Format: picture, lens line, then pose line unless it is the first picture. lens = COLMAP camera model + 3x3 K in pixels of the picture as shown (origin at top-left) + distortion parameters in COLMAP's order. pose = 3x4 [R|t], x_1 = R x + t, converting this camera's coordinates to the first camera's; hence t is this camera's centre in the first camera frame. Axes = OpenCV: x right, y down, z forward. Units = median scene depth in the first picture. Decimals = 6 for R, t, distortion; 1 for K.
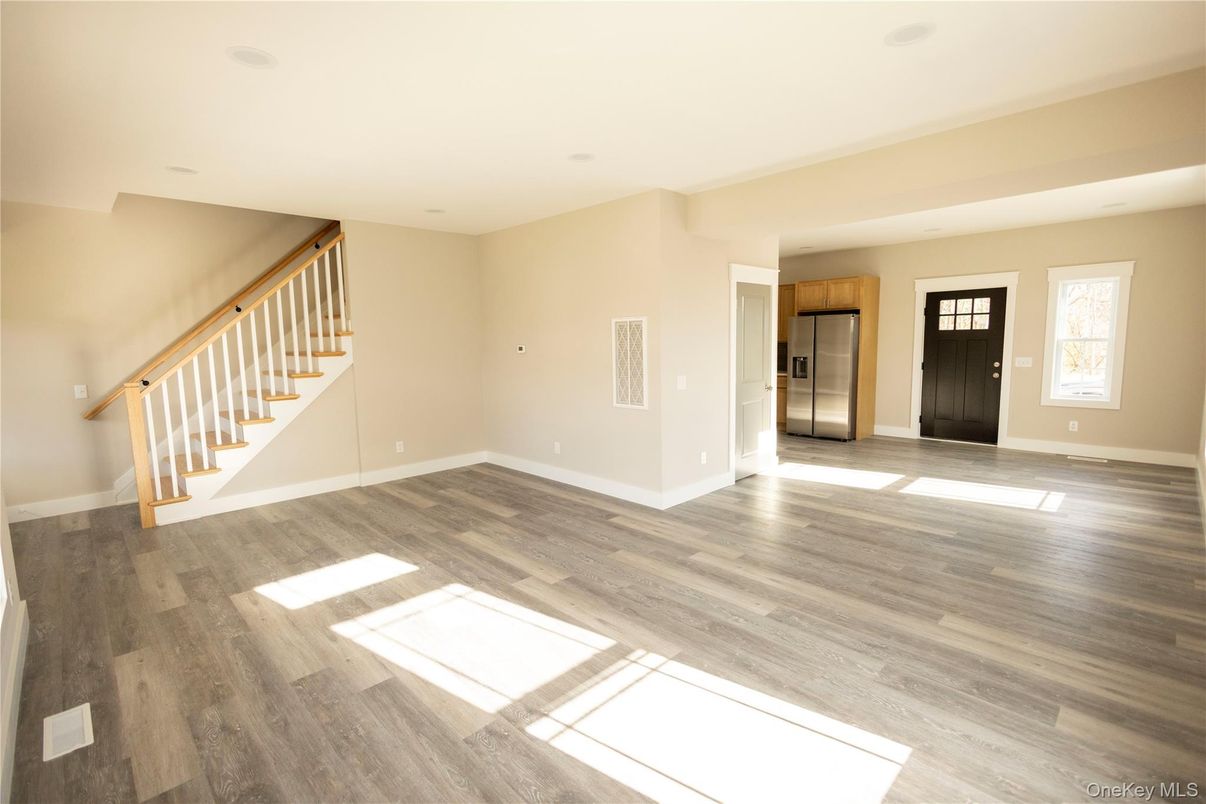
lens RADIAL K [[549.5, 0, 603.0], [0, 549.5, 402.0], [0, 0, 1]] dist [0.007784, -0.001520]
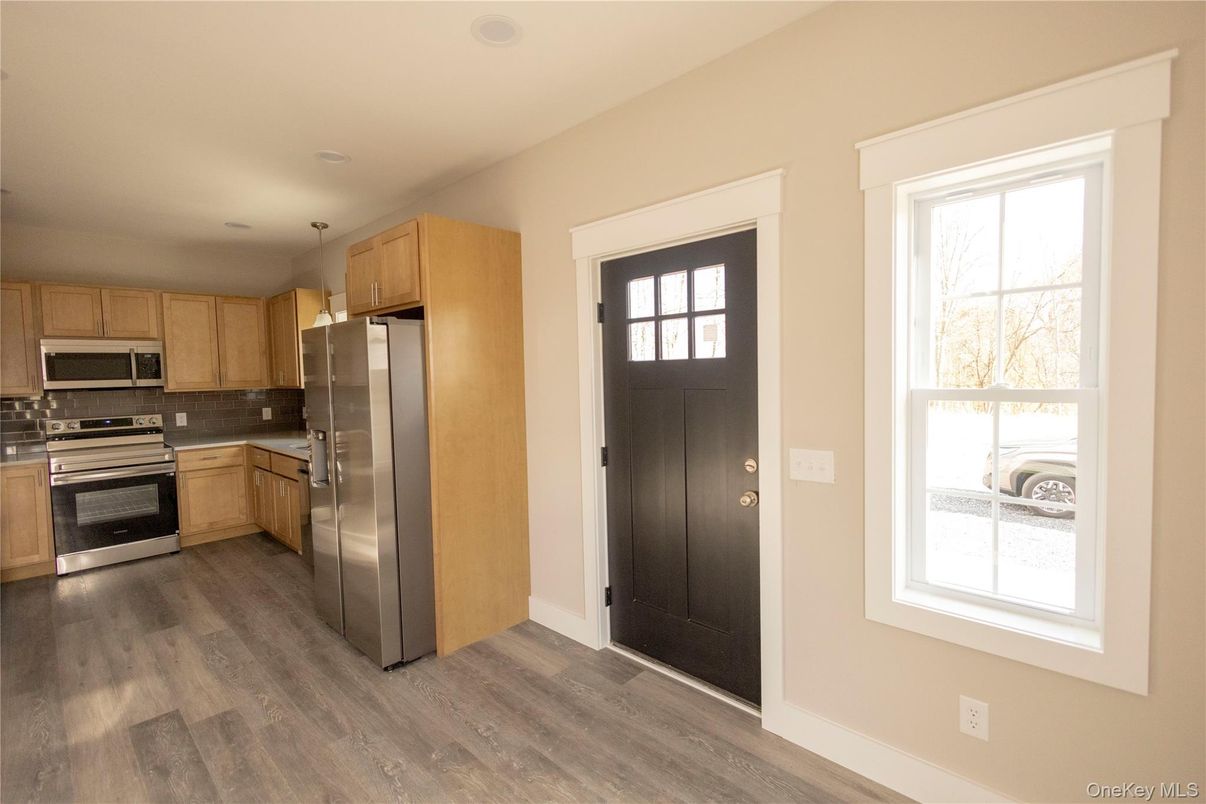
lens RADIAL K [[548.0, 0, 601.8], [0, 548.0, 398.9], [0, 0, 1]] dist [0.009394, -0.004534]
pose [[0.999566, -0.003580, 0.029236, 0.963095], [0.005539, 0.997722, -0.067228, -0.134020], [-0.028929, 0.067361, 0.997309, 1.056643]]
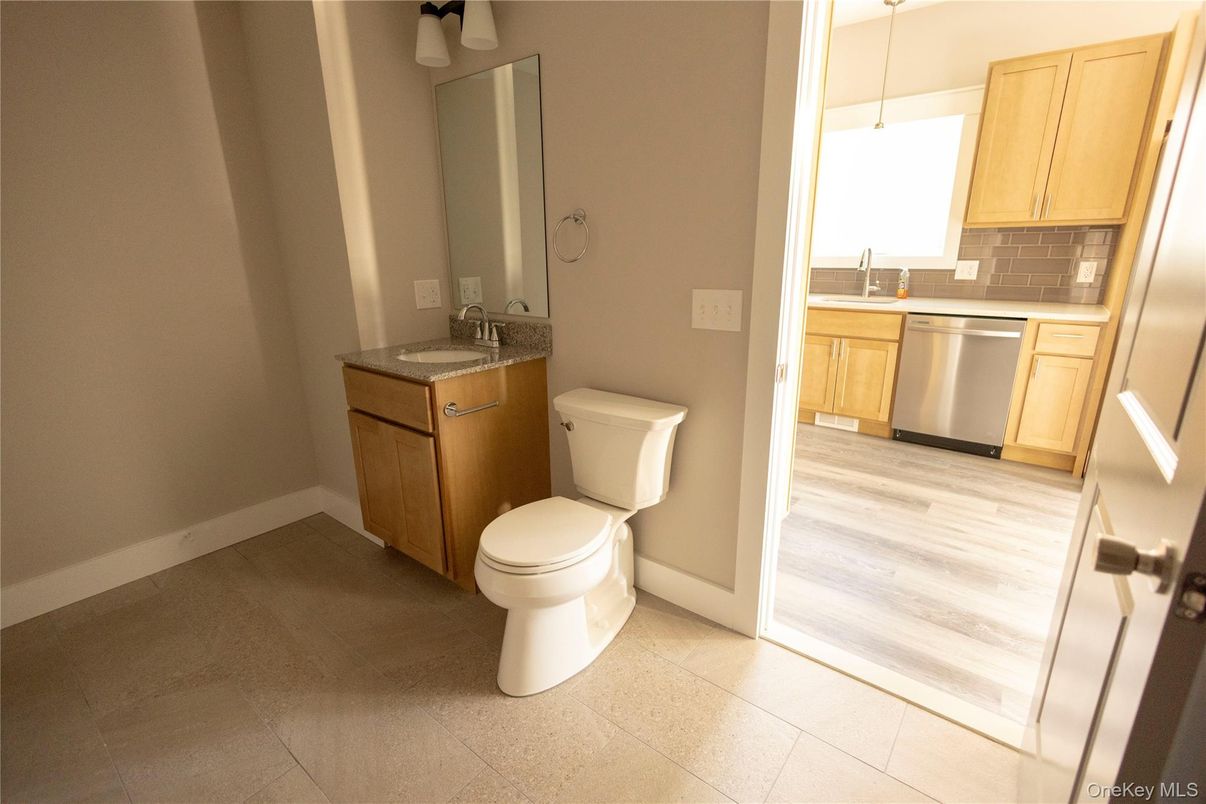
lens RADIAL K [[549.5, 0, 603.0], [0, 549.5, 402.0], [0, 0, 1]] dist [0.007784, -0.001520]
pose [[0.993429, -0.024868, 0.111714, -0.018557], [0.007015, 0.987502, 0.157447, -0.100230], [-0.114233, -0.155629, 0.981188, 1.268984]]
